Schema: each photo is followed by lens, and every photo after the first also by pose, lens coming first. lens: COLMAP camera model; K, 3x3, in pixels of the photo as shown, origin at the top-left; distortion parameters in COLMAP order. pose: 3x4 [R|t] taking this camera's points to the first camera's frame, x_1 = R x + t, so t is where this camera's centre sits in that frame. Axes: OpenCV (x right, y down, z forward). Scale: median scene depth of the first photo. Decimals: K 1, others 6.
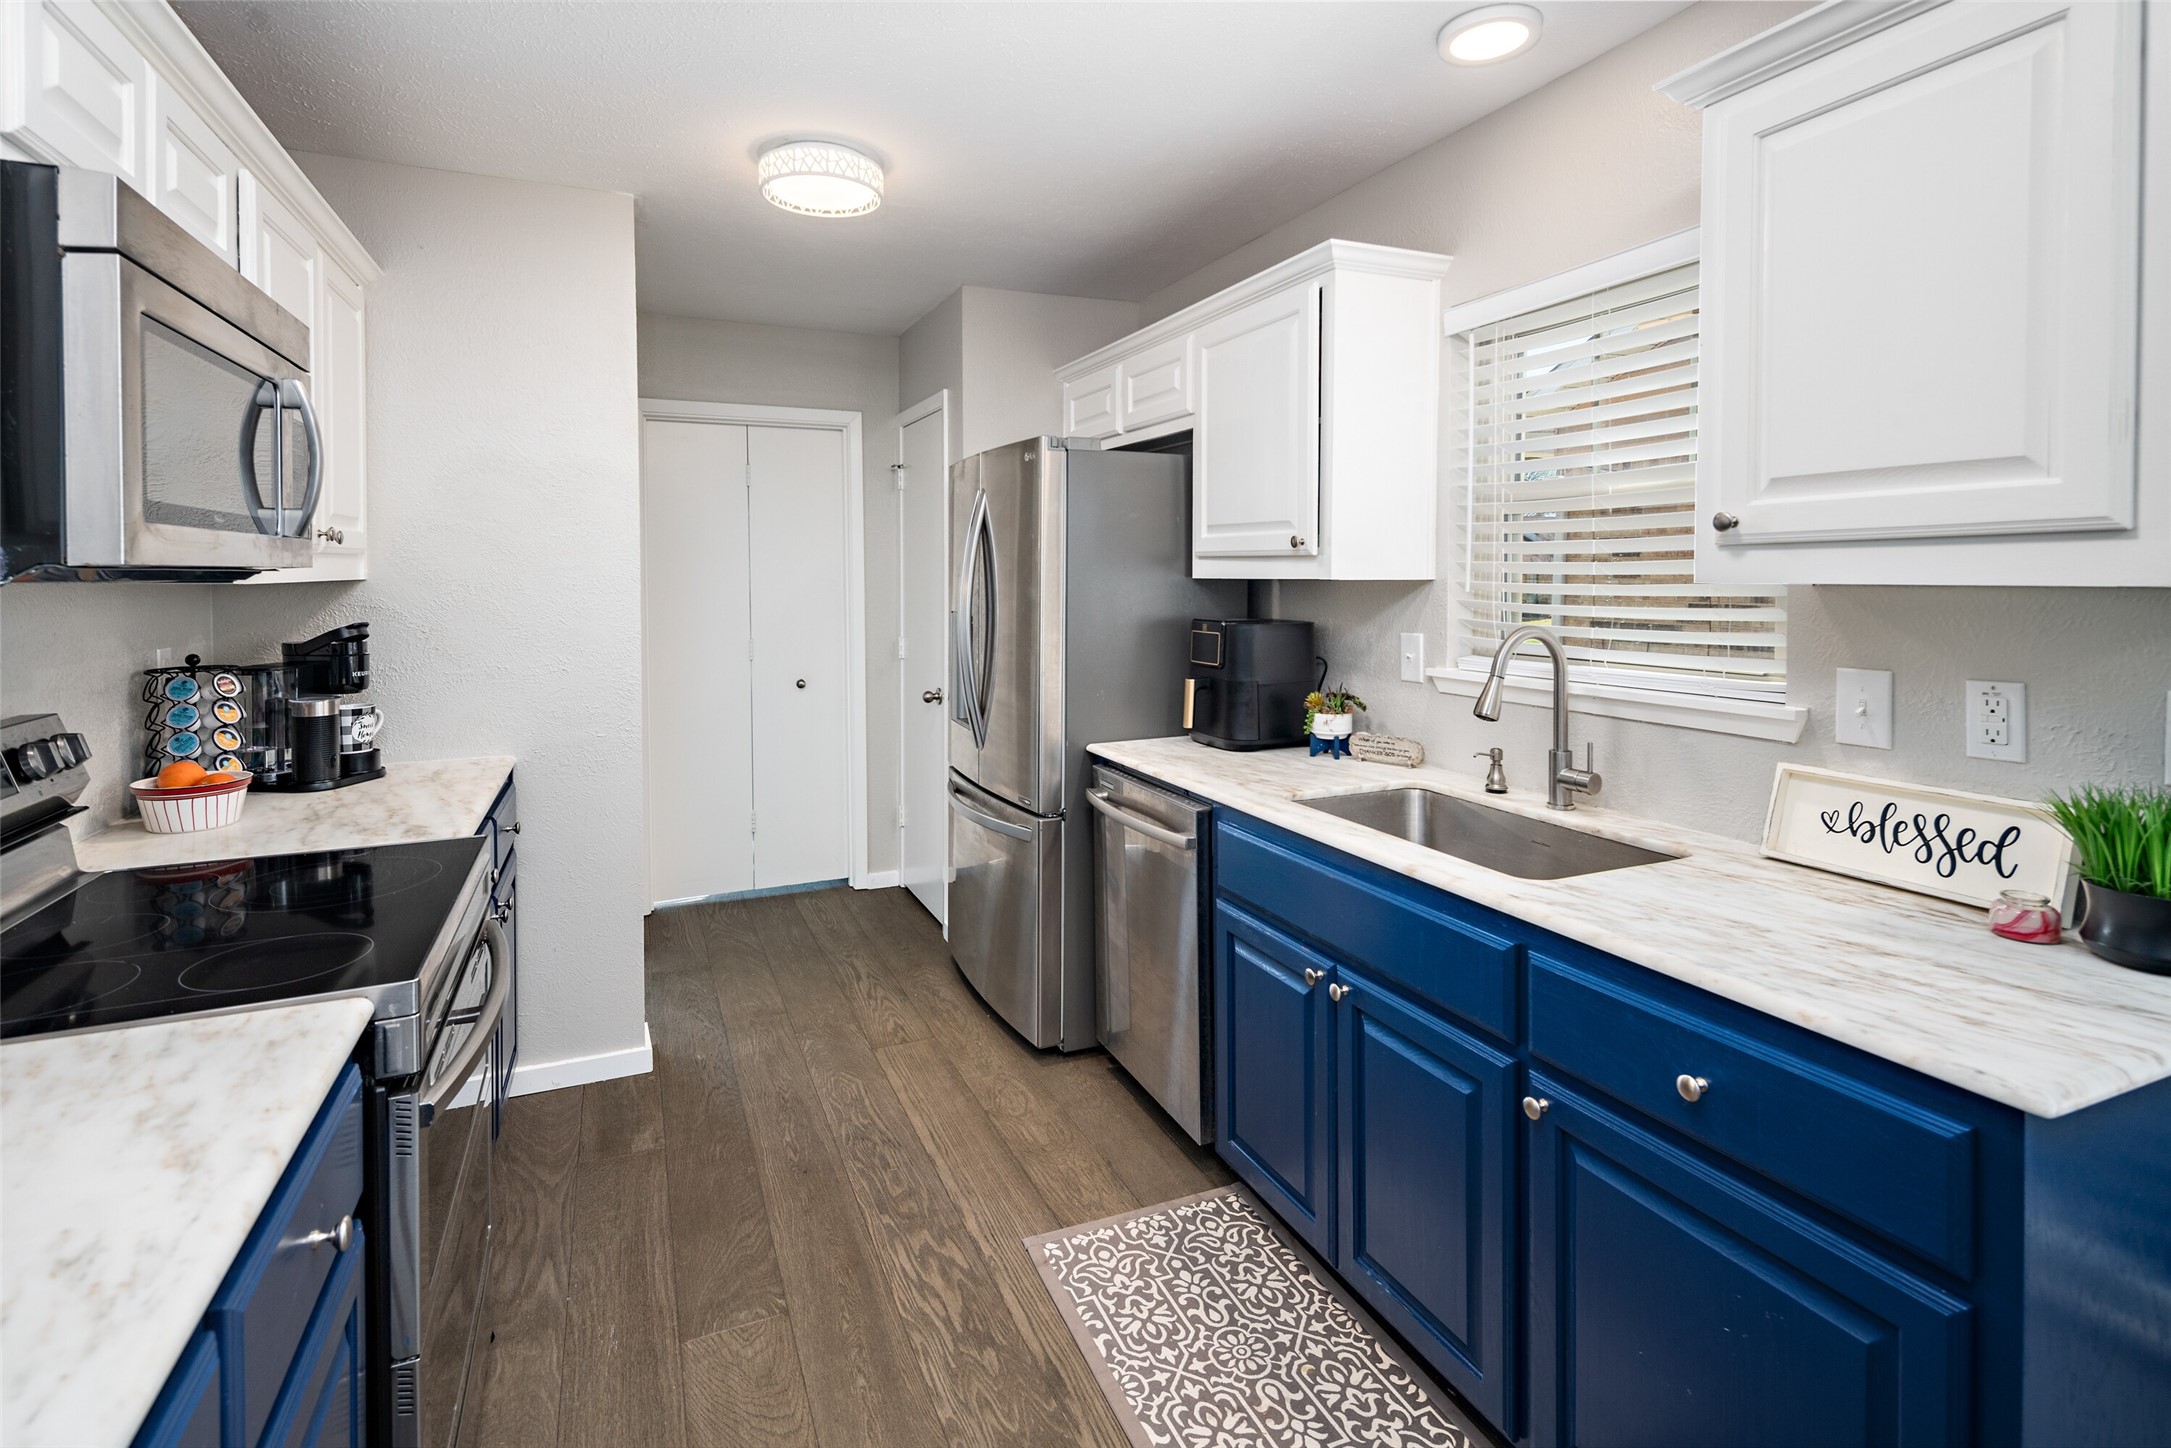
lens RADIAL K [[1051.8, 0, 1090.7], [0, 1051.8, 578.9], [0, 0, 1]] dist [-0.008908, 0.003422]
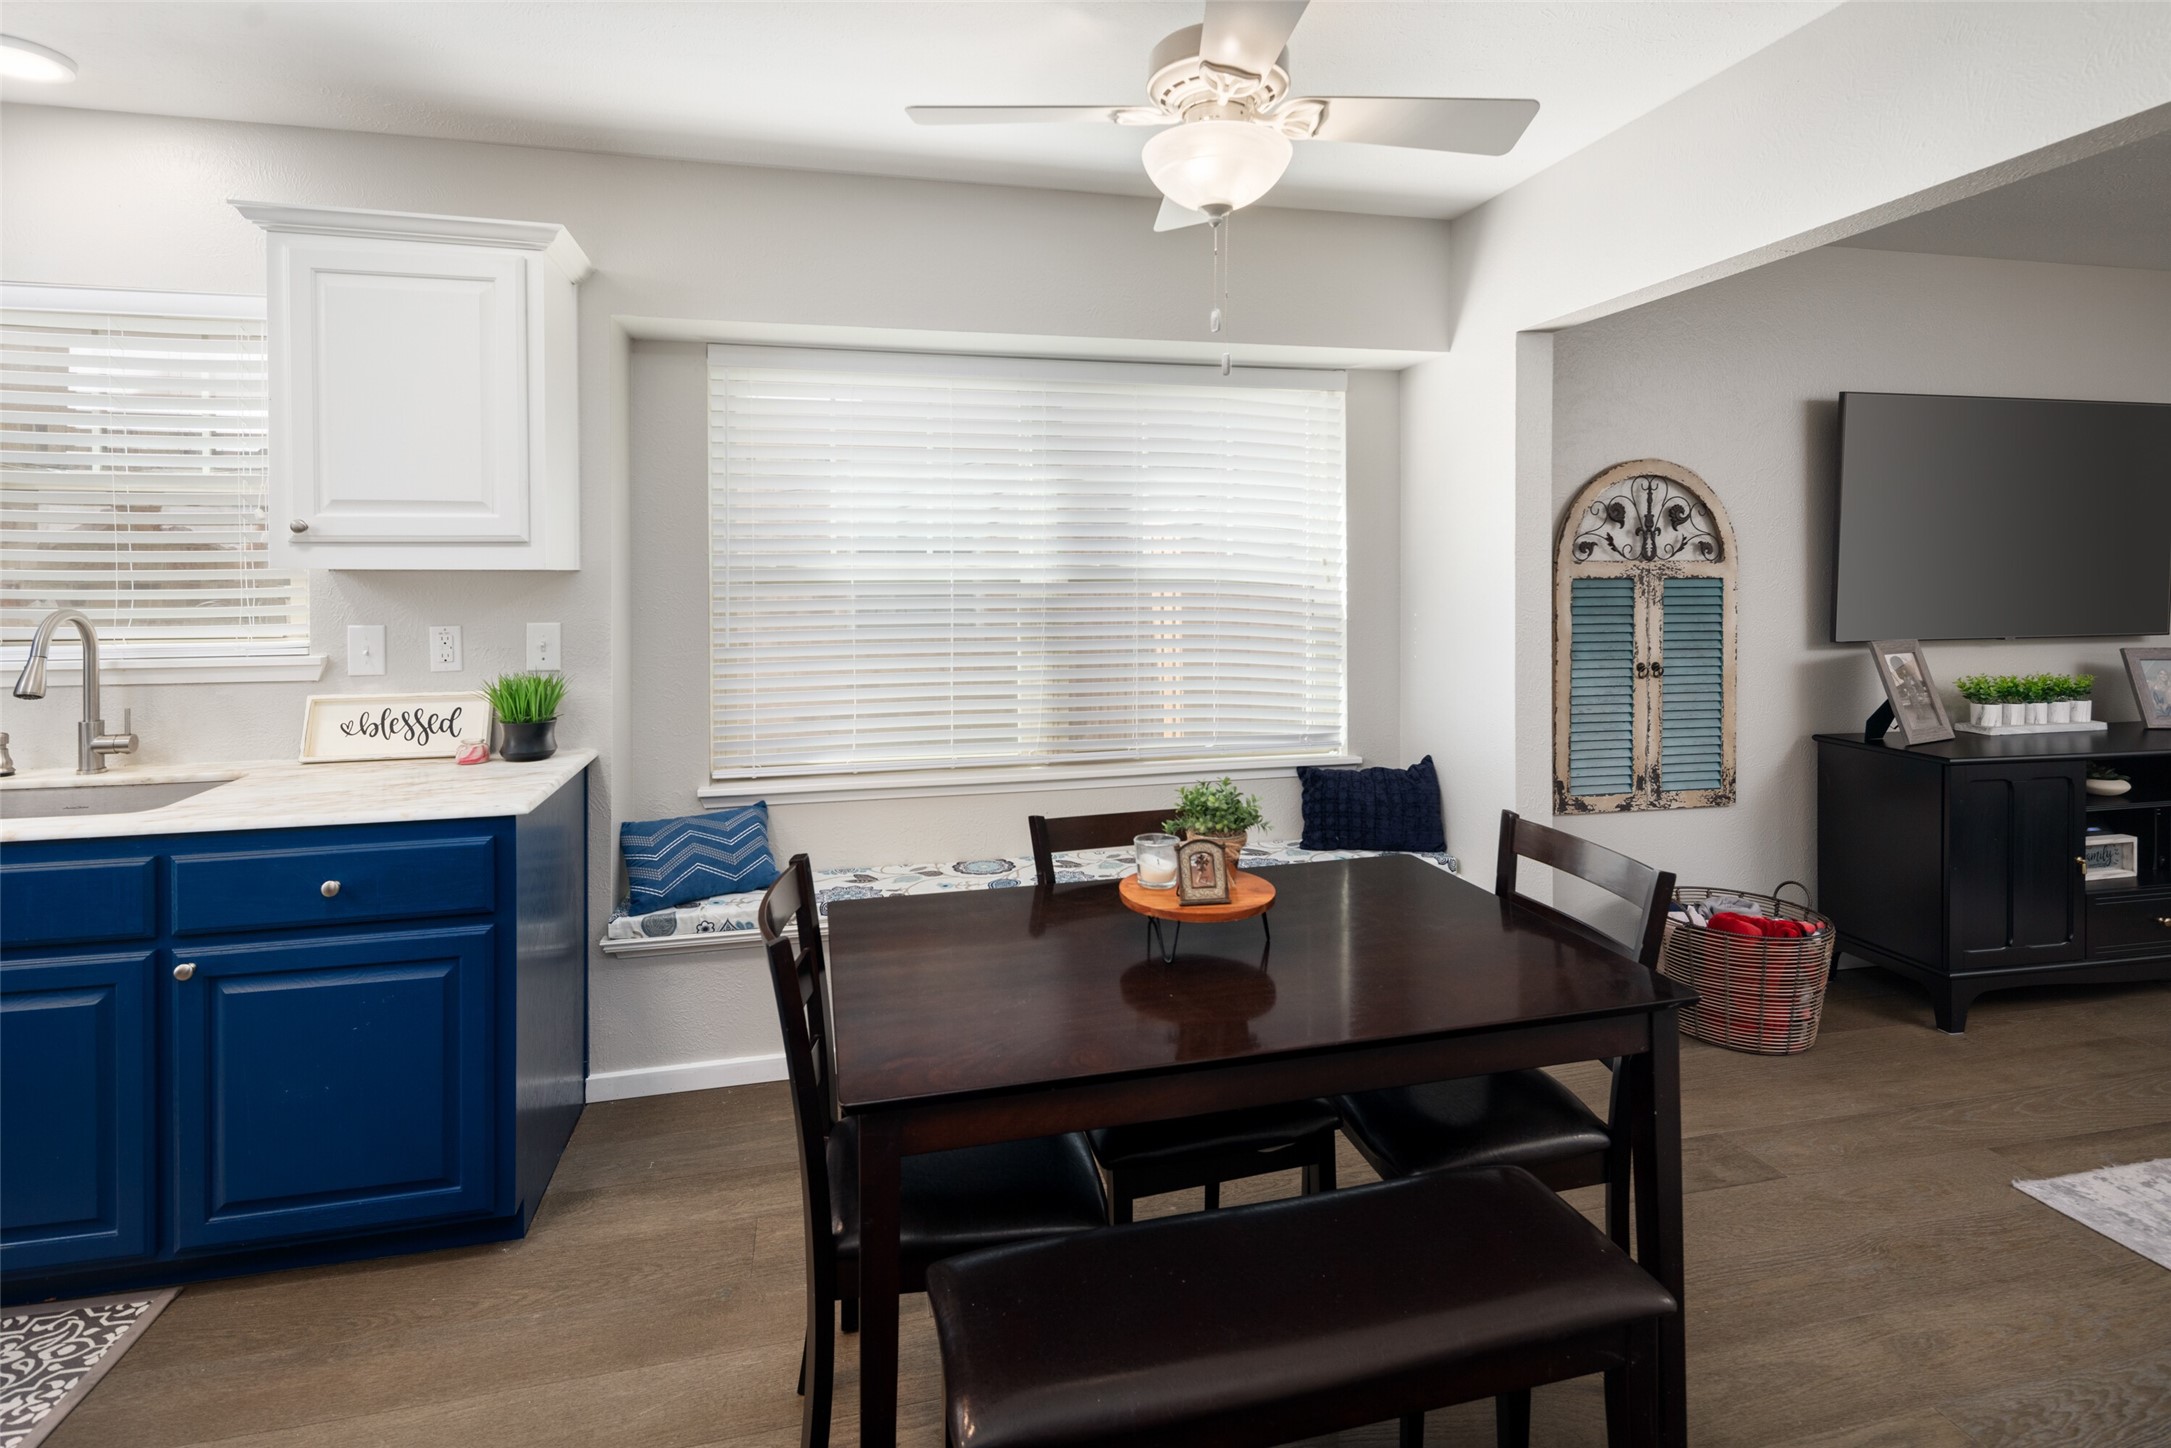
lens RADIAL K [[1051.8, 0, 1069.0], [0, 1051.8, 580.6], [0, 0, 1]] dist [-0.008908, 0.003422]
pose [[0.187892, -0.019410, 0.981998, -0.611990], [0.004874, 0.999811, 0.018830, -0.002929], [-0.982178, 0.001248, 0.187951, -0.315561]]
